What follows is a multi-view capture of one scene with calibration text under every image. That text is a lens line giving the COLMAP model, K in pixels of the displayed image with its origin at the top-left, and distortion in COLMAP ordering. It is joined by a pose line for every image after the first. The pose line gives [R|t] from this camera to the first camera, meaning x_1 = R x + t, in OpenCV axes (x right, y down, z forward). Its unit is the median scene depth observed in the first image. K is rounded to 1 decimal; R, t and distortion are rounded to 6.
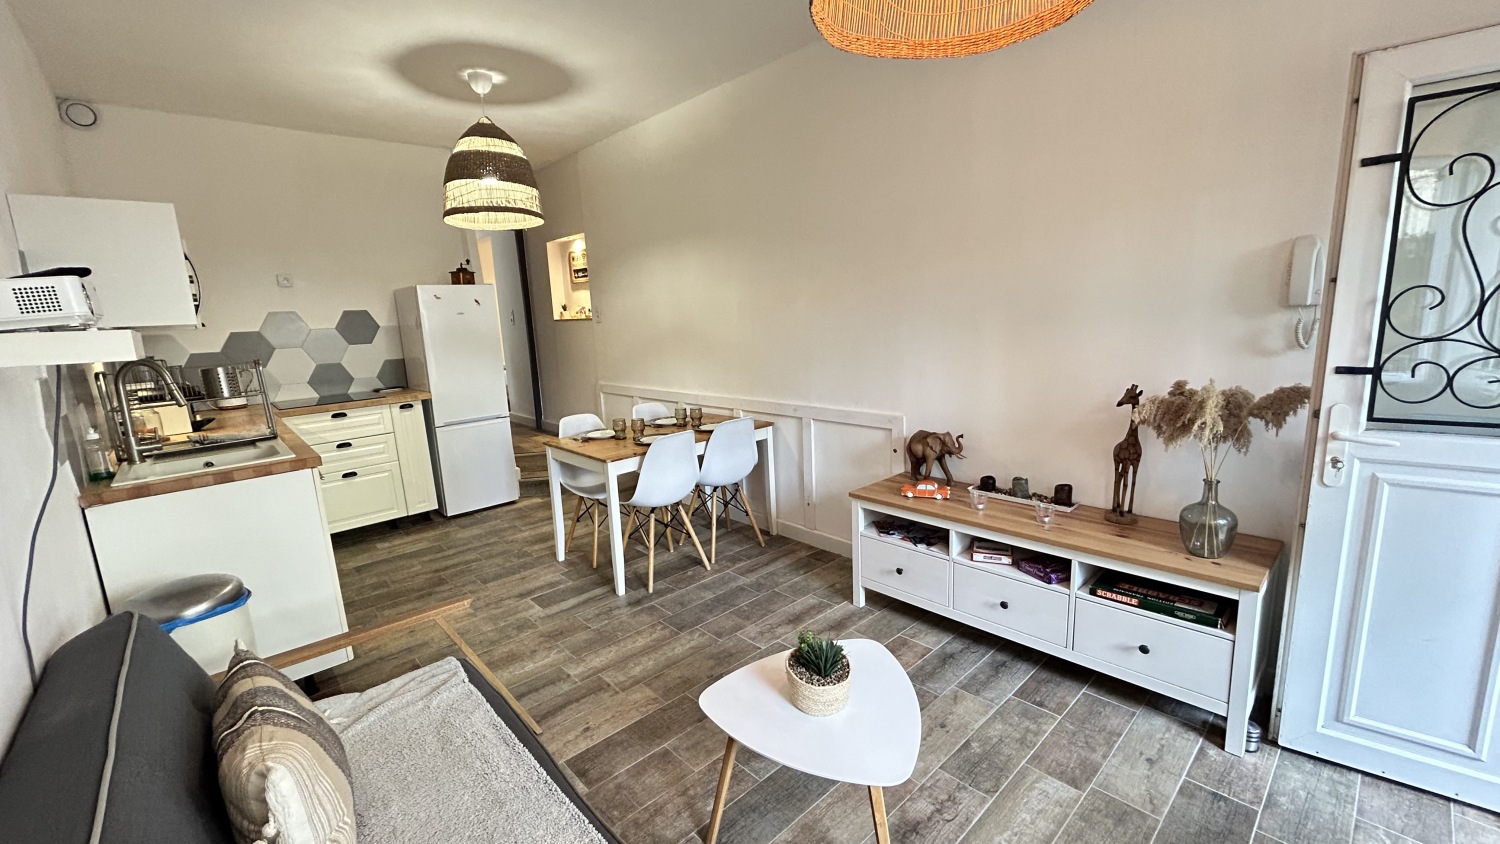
lens RADIAL K [[607.3, 0, 746.9], [0, 607.3, 421.3], [0, 0, 1]] dist [-0.002359, 0.000845]
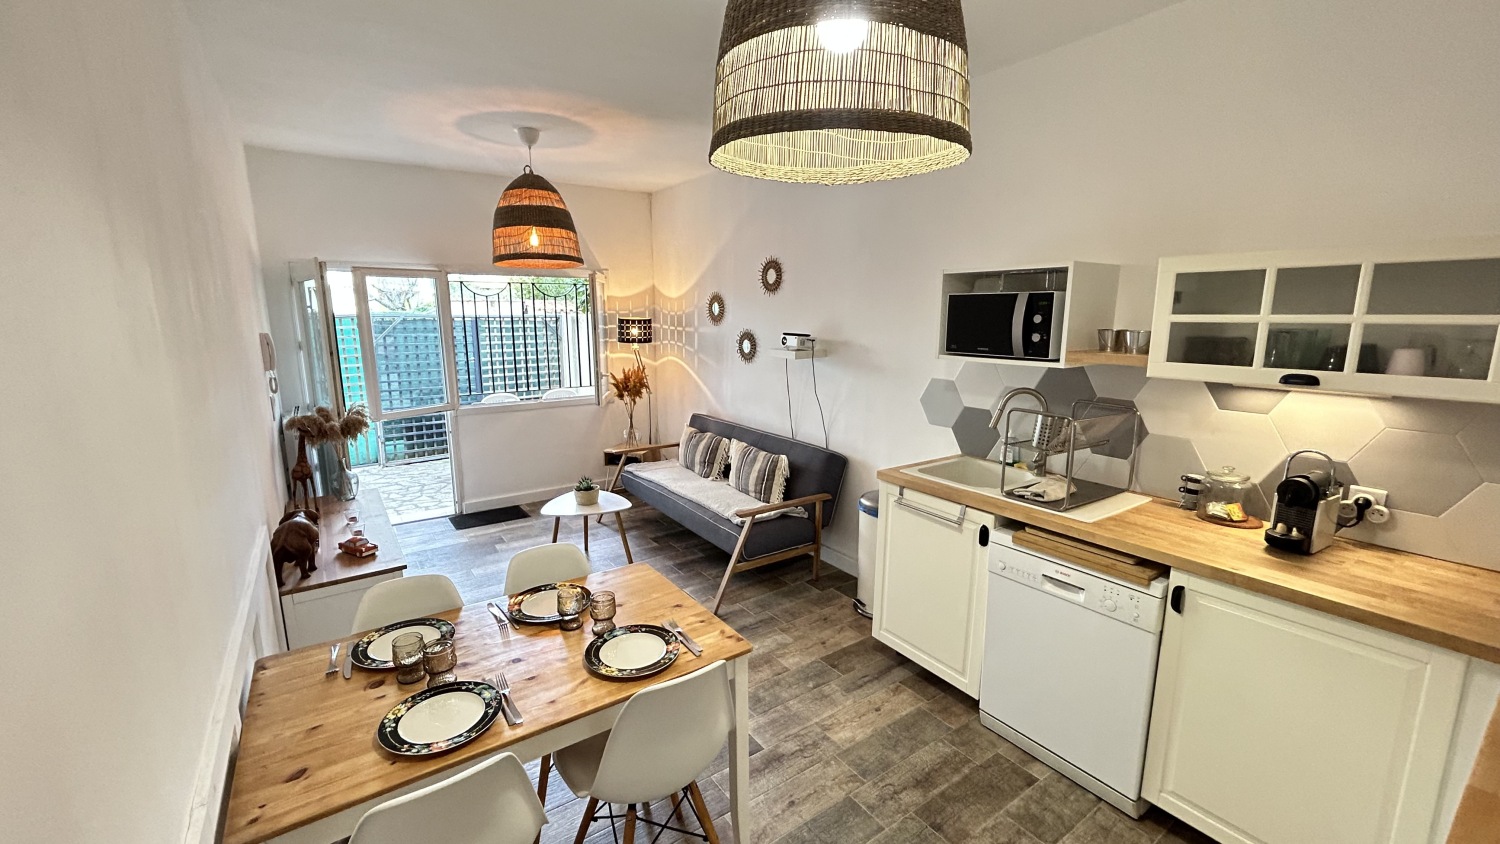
lens RADIAL K [[604.0, 0, 750.0], [0, 604.0, 422.0], [0, 0, 1]] dist [-0.000976, -0.000018]
pose [[-0.990984, 0.027760, 0.131071, -0.458552], [0.072193, 0.934767, 0.347849, -0.353630], [-0.112864, 0.354175, -0.928344, 1.581809]]
